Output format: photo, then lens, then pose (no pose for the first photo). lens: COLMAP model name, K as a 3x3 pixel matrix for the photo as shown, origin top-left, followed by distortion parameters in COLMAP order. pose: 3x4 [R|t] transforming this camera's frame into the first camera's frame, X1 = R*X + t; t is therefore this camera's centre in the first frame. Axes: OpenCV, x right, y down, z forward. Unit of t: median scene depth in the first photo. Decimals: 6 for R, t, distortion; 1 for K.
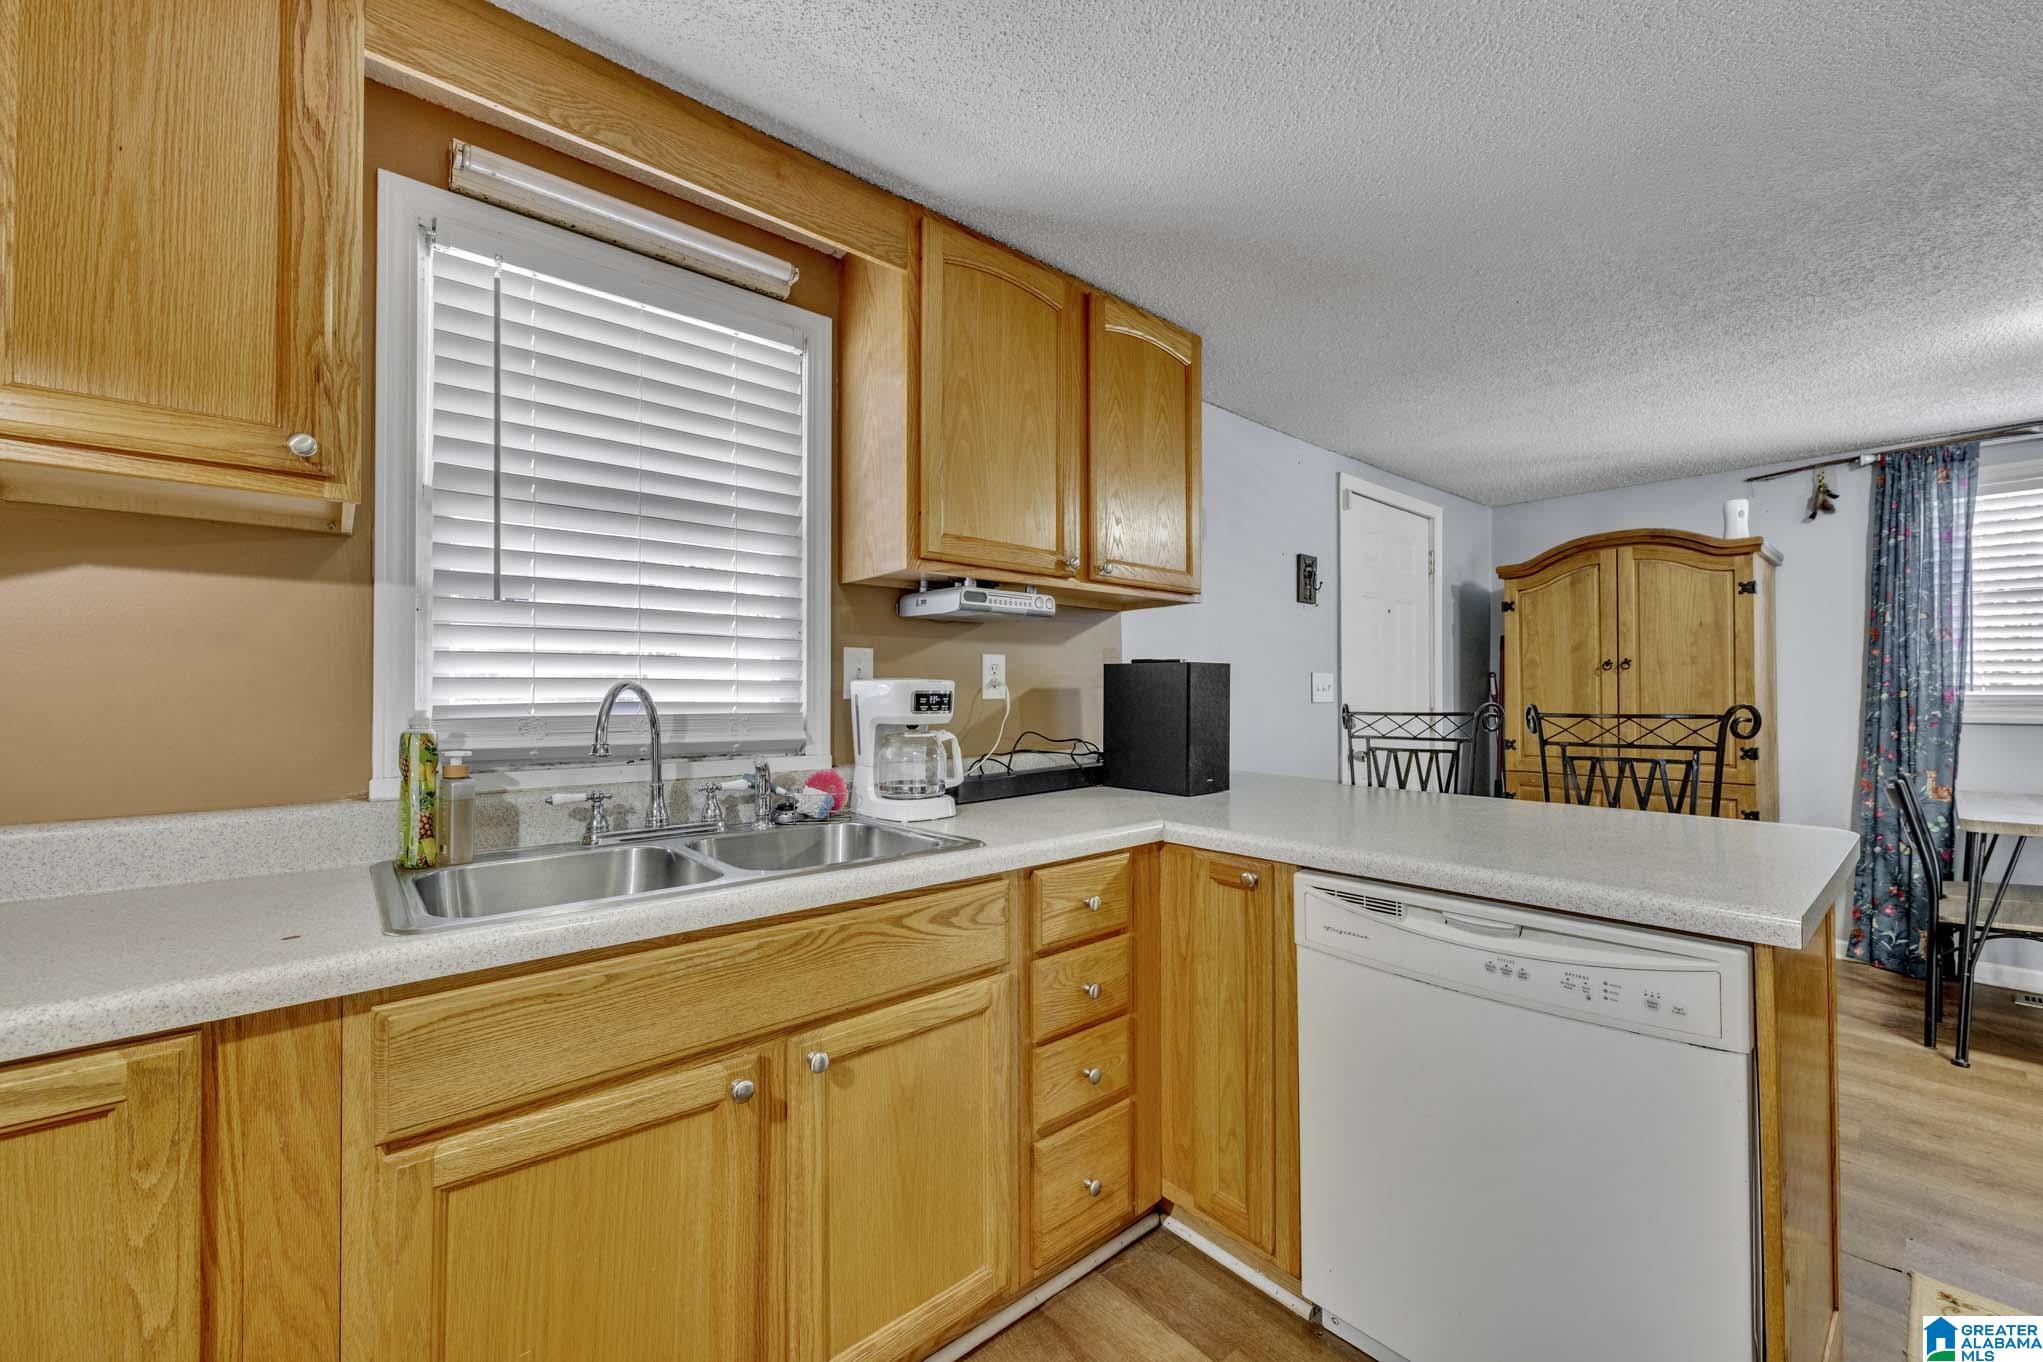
lens RADIAL K [[802.0, 0, 1016.9], [0, 802.0, 688.1], [0, 0, 1]] dist [-0.001309, 0.000163]
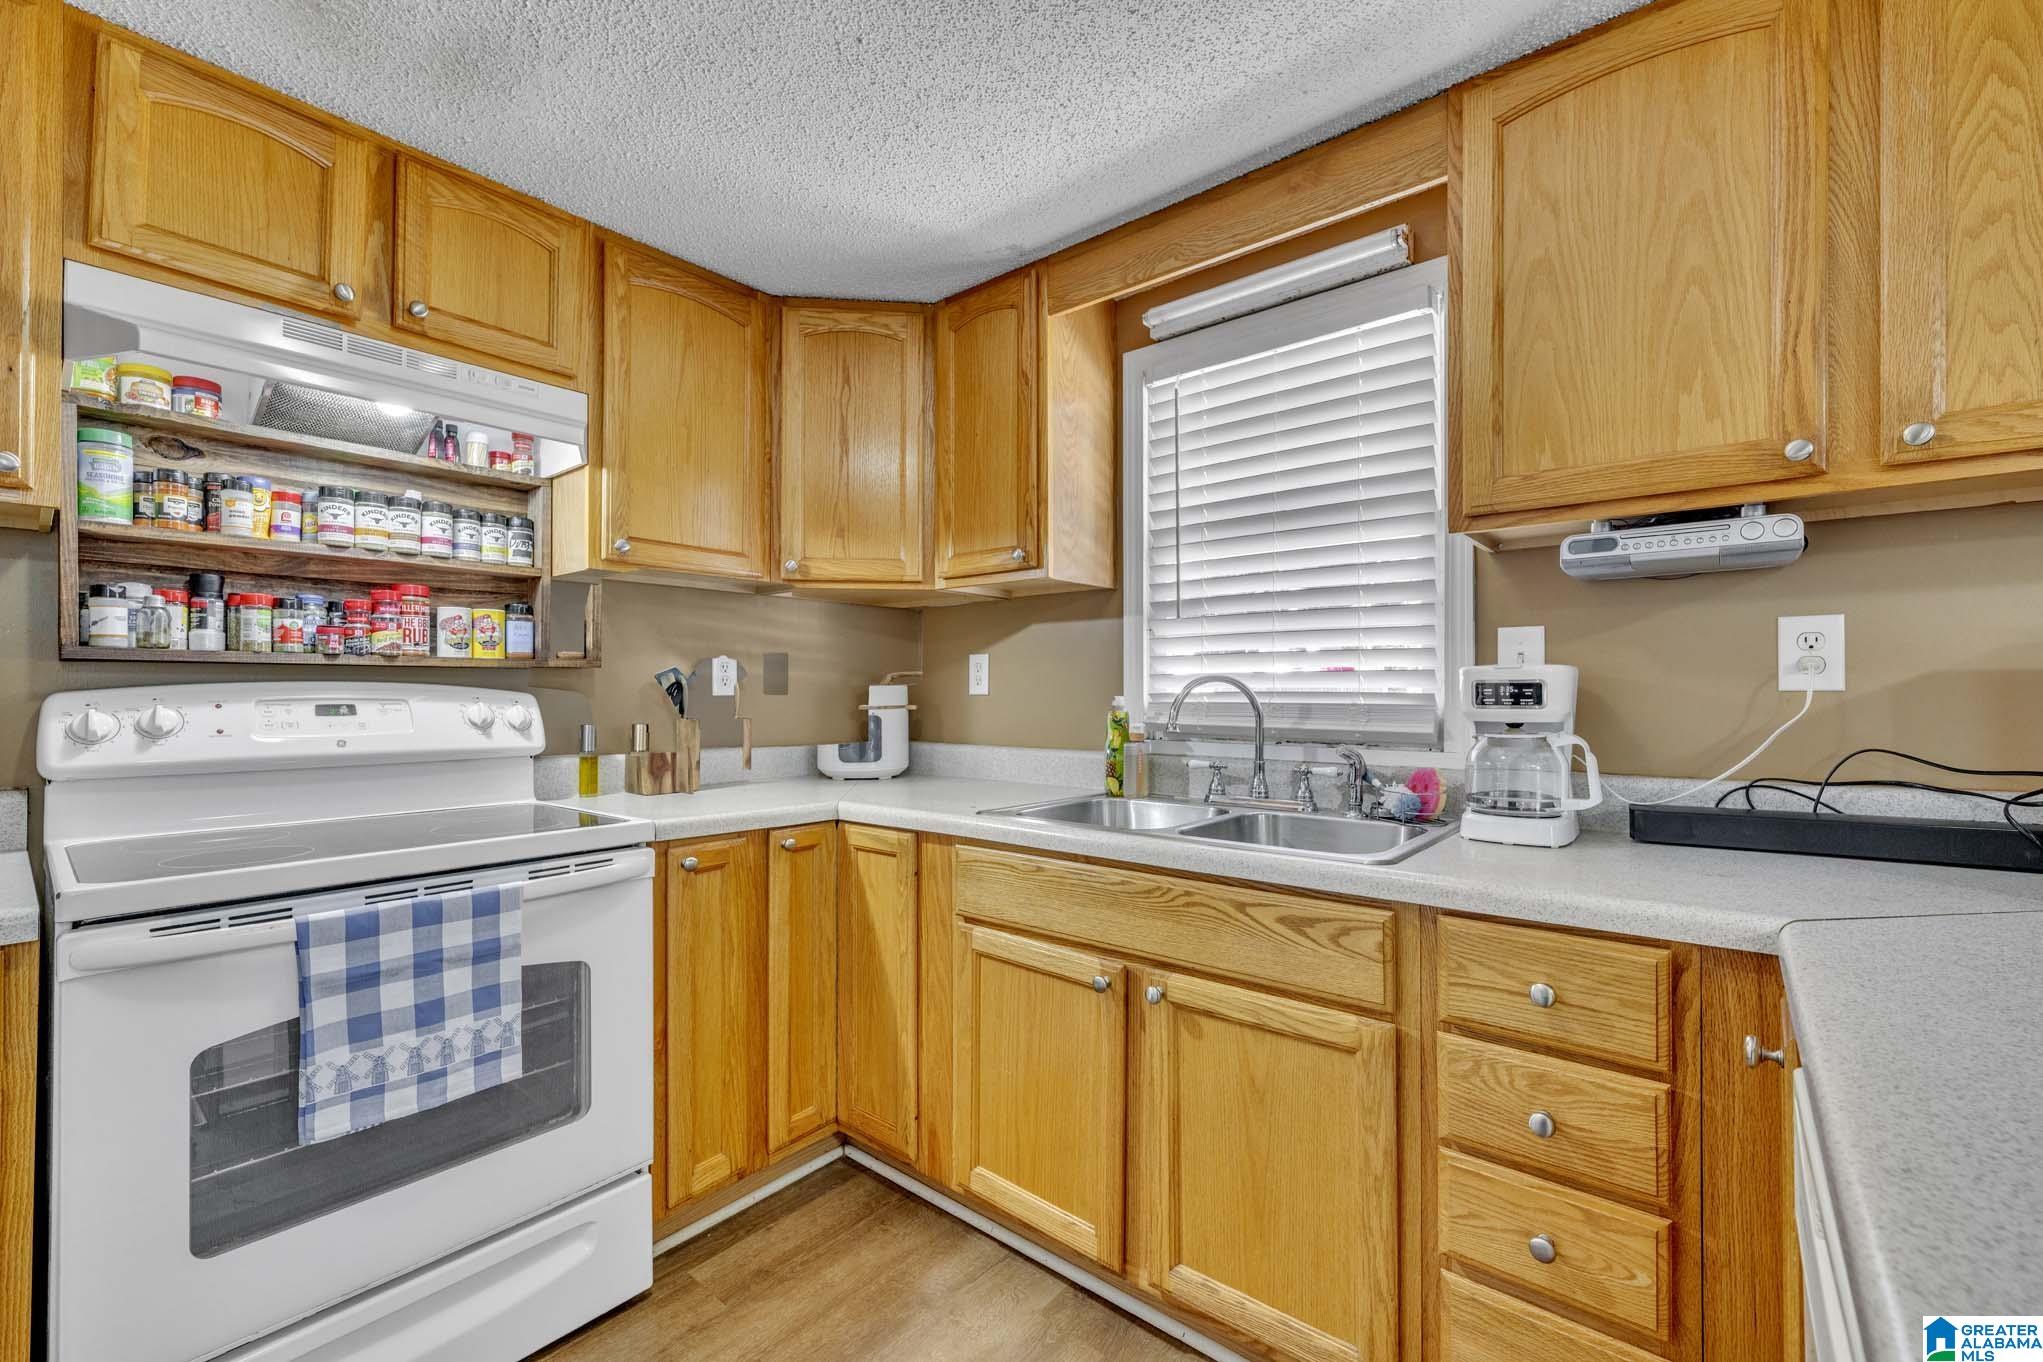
lens RADIAL K [[802.0, 0, 982.1], [0, 802.0, 685.0], [0, 0, 1]] dist [-0.001309, 0.000163]
pose [[0.170240, -0.002166, -0.985400, 0.650723], [0.012032, 0.999928, -0.000119, 0.002841], [0.985329, -0.011836, 0.170254, 0.406883]]
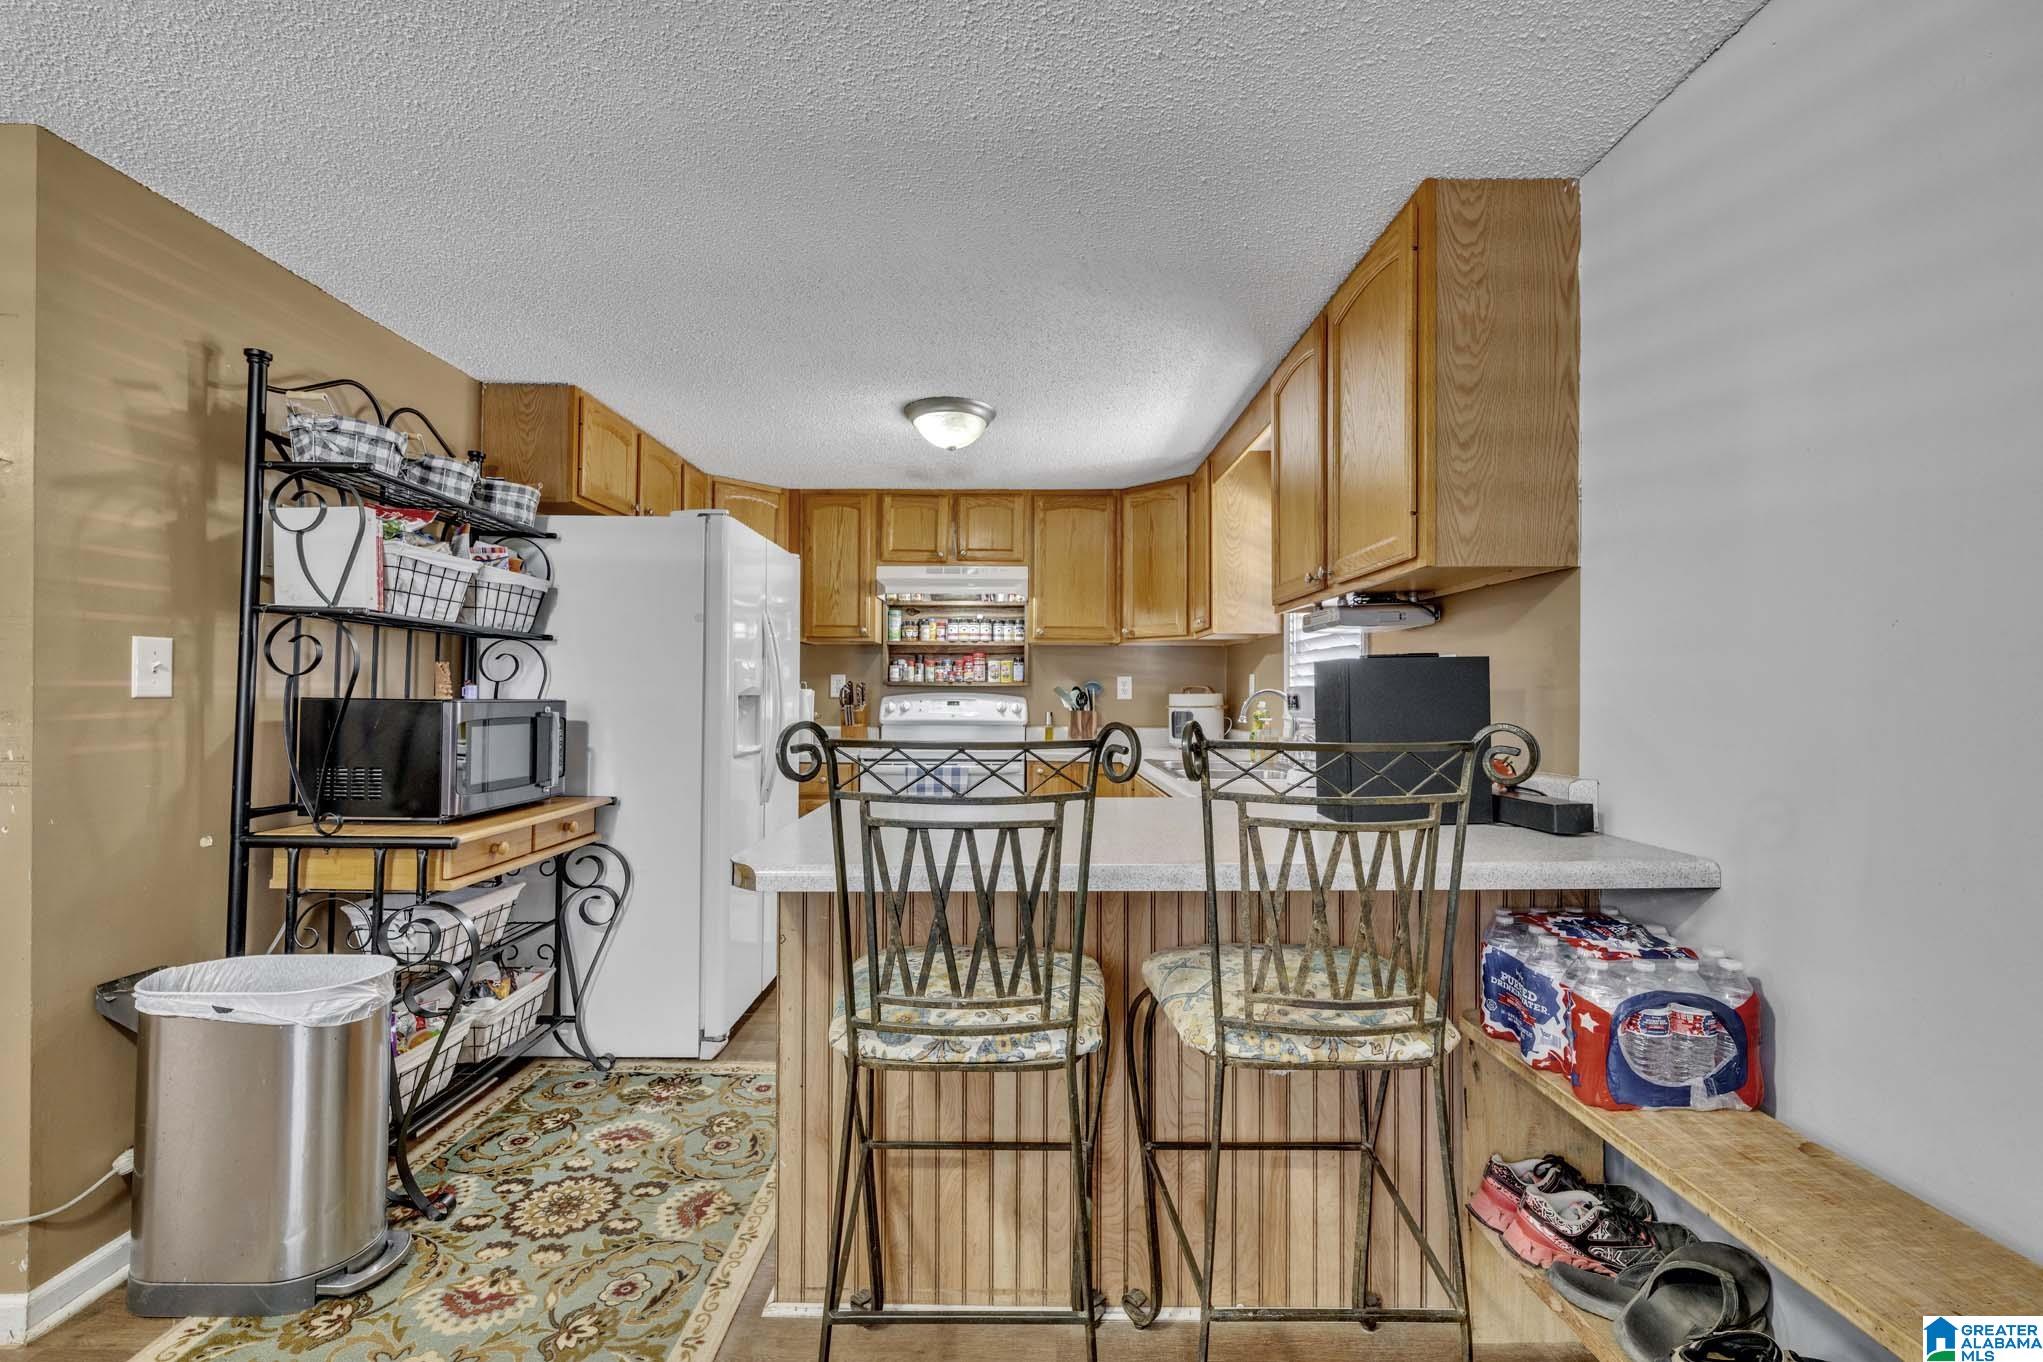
lens RADIAL K [[802.0, 0, 1038.0], [0, 802.0, 676.0], [0, 0, 1]] dist [-0.001309, 0.000163]
pose [[-0.624439, -0.014415, -0.780940, 2.126204], [0.009022, 0.999630, -0.025666, 0.006747], [0.781021, -0.023072, -0.624078, 2.818923]]
